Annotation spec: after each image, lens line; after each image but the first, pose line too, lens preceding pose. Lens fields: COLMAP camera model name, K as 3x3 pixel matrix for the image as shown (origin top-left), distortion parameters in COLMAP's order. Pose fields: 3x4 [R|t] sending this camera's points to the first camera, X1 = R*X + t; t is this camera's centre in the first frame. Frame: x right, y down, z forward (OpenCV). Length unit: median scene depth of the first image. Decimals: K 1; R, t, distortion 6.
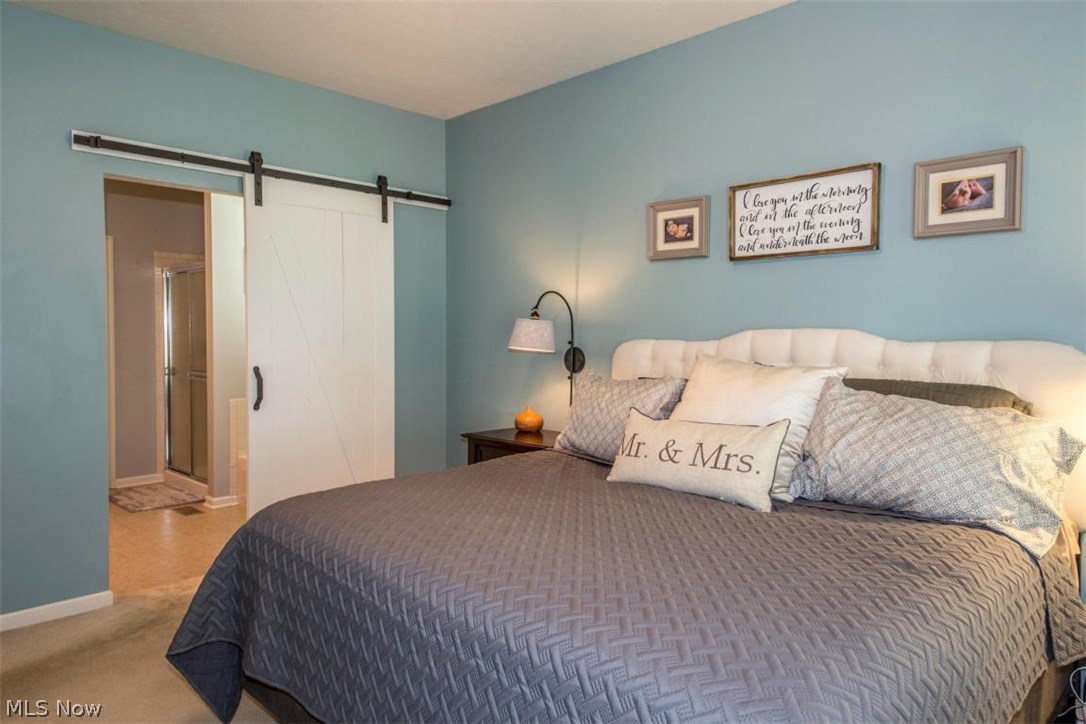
lens RADIAL K [[705.9, 0, 543.3], [0, 705.9, 354.5], [0, 0, 1]] dist [0.077137, -0.069611]
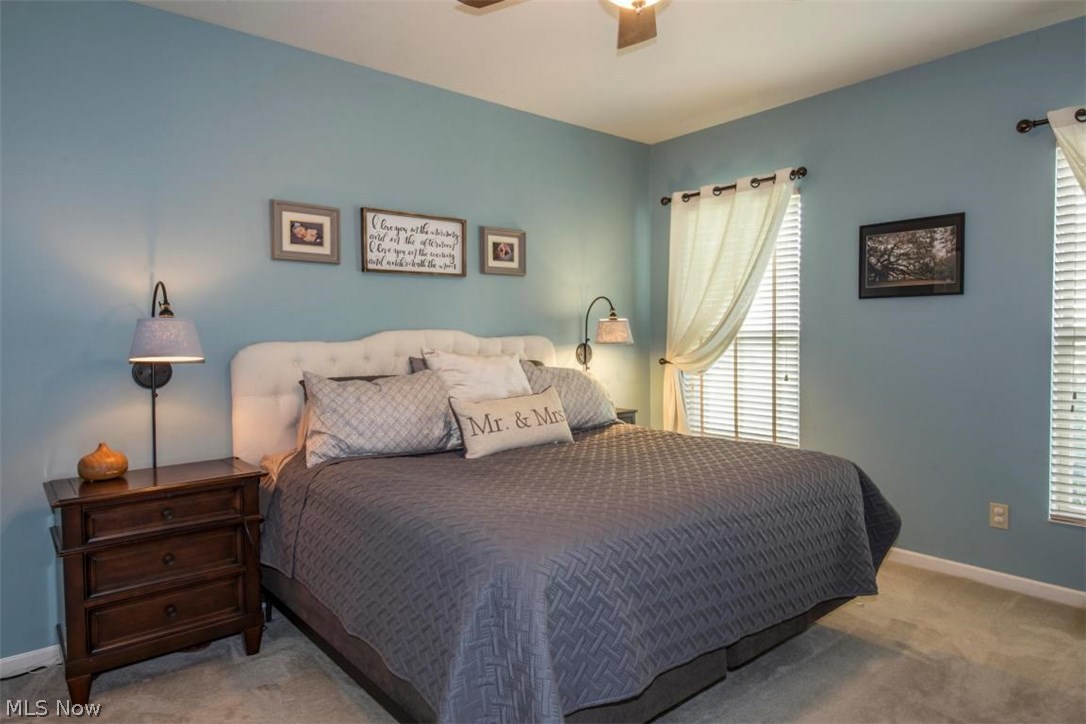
lens RADIAL K [[665.8, 0, 543.0], [0, 665.8, 362.0], [0, 0, 1]] dist [0.021708, -0.000390]
pose [[0.067533, -0.054807, 0.996211, -0.851469], [0.039085, 0.997869, 0.052248, -0.031570], [-0.996951, 0.035408, 0.069532, 0.674775]]
